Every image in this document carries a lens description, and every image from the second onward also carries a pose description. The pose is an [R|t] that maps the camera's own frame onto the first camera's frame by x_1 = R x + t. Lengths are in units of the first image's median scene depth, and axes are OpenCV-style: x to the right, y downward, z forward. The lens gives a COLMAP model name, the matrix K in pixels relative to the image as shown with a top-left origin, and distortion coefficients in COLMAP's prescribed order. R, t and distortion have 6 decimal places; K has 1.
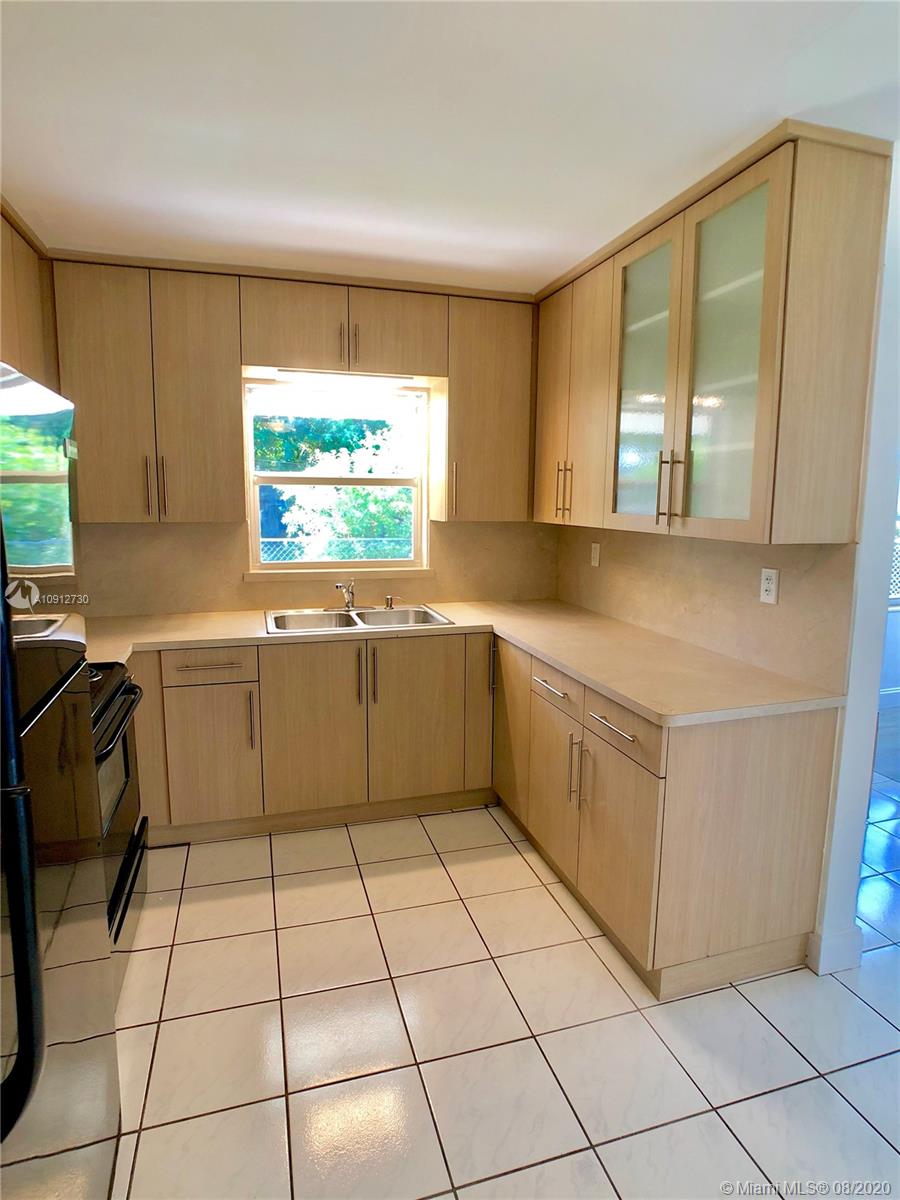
lens RADIAL K [[661.9, 0, 456.2], [0, 661.9, 593.9], [0, 0, 1]] dist [-0.036080, 0.006622]
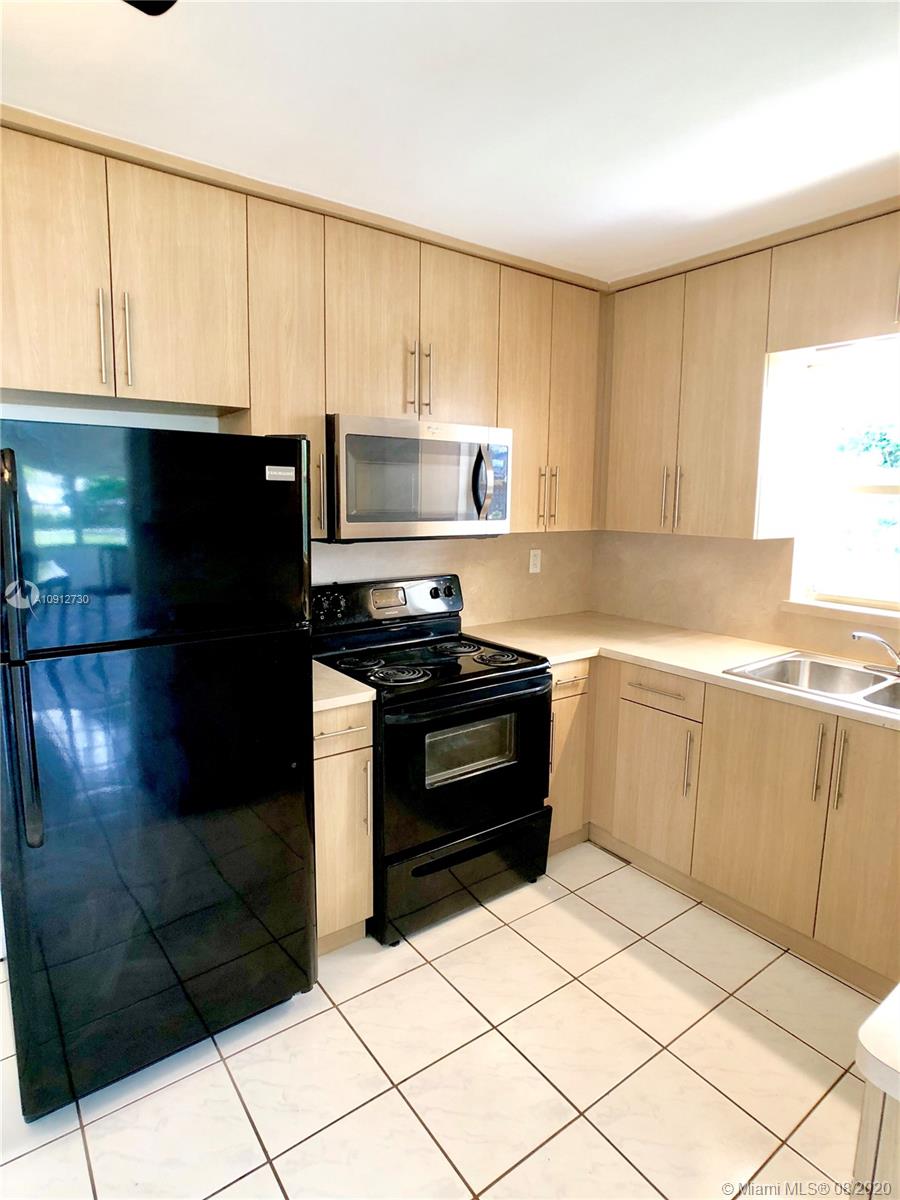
lens RADIAL K [[661.9, 0, 449.9], [0, 661.9, 591.2], [0, 0, 1]] dist [-0.036080, 0.006622]
pose [[0.334547, 0.130814, -0.933256, 0.375408], [-0.144936, 0.985678, 0.086206, -0.065211], [0.931167, 0.106422, 0.348715, 0.381514]]
